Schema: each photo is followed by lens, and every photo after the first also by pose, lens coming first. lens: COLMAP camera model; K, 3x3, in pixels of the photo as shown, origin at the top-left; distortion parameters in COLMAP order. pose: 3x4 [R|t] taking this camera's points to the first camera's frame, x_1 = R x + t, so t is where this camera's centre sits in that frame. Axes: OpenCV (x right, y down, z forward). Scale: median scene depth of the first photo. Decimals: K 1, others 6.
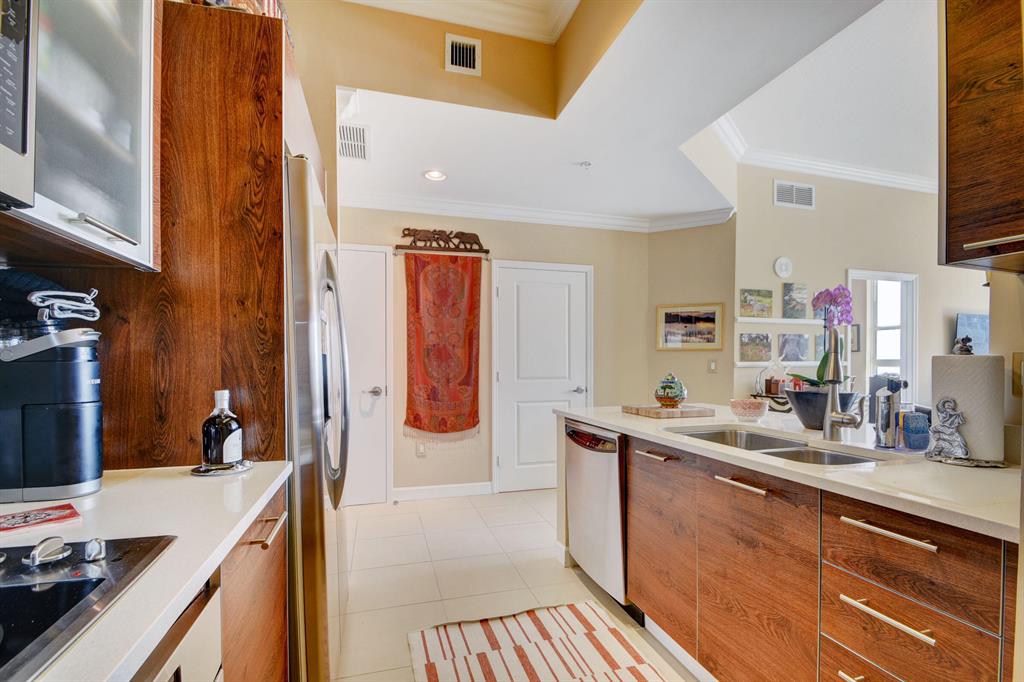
lens RADIAL K [[452.3, 0, 506.5], [0, 452.3, 367.1], [0, 0, 1]] dist [0.014787, -0.016988]
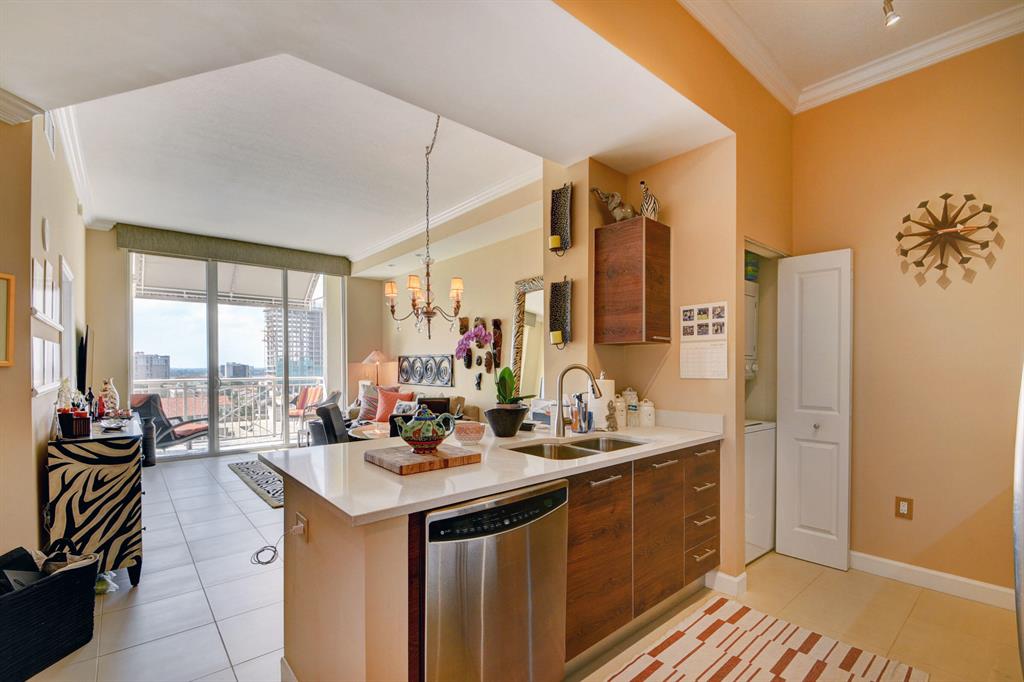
lens RADIAL K [[452.3, 0, 506.5], [0, 452.3, 367.1], [0, 0, 1]] dist [0.014787, -0.016988]
pose [[-0.403586, -0.003101, 0.914936, -0.596731], [0.013263, 0.999869, 0.009239, -0.088041], [-0.914846, 0.015864, -0.403492, 1.771687]]
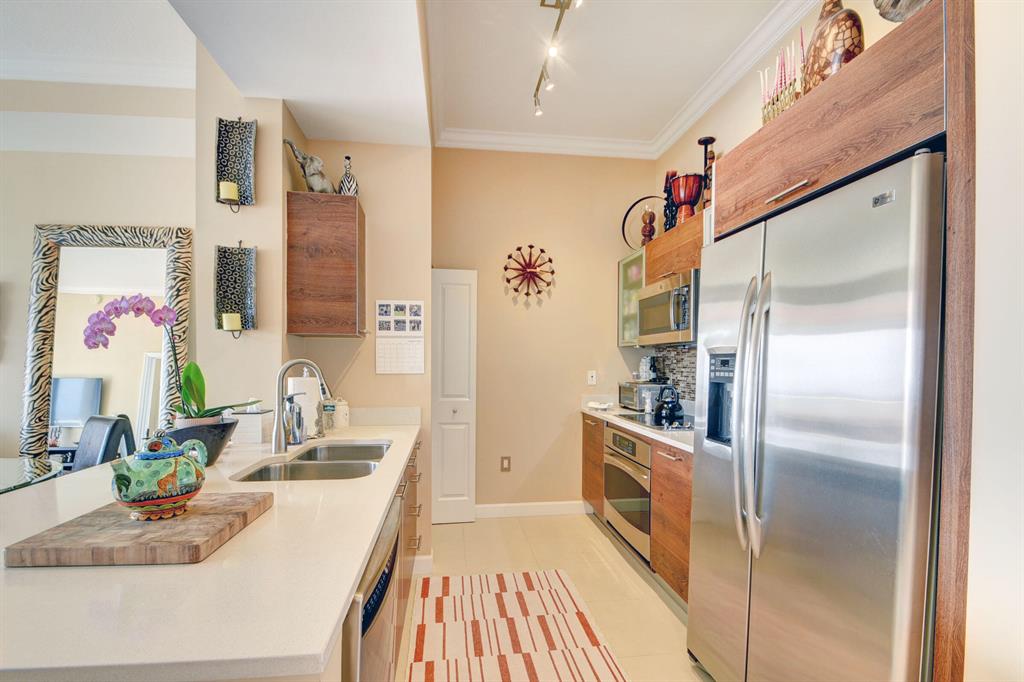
lens RADIAL K [[452.3, 0, 506.5], [0, 452.3, 367.1], [0, 0, 1]] dist [0.014787, -0.016988]
pose [[-0.987119, -0.006052, 0.159874, -0.033197], [-0.002079, 0.999685, 0.025007, -0.088869], [-0.159975, 0.024352, -0.986821, 2.051108]]
